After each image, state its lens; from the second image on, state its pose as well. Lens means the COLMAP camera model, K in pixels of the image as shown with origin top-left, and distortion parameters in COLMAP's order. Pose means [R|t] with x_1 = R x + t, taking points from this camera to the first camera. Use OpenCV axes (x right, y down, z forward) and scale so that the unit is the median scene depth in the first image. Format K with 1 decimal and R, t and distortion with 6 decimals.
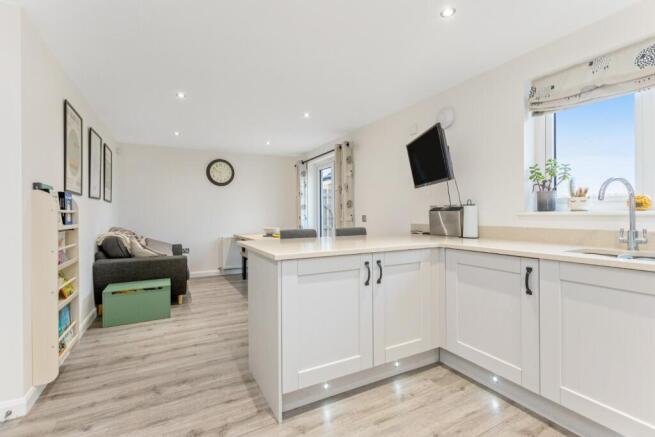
lens RADIAL K [[304.8, 0, 327.3], [0, 304.8, 211.8], [0, 0, 1]] dist [-0.000839, 0.000006]
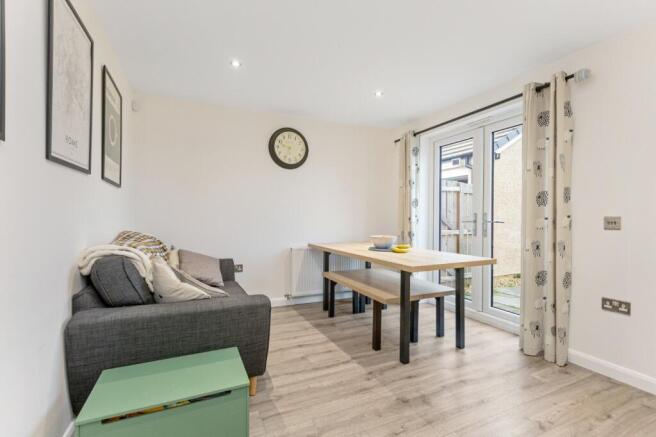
lens RADIAL K [[291.6, 0, 328.0], [0, 291.6, 218.5], [0, 0, 1]] dist [-0.015170, -0.000042]
pose [[0.999234, 0.013836, -0.036600, -0.291225], [-0.013284, 0.999795, 0.015294, 0.012696], [0.036804, -0.014796, 0.999213, 0.455371]]
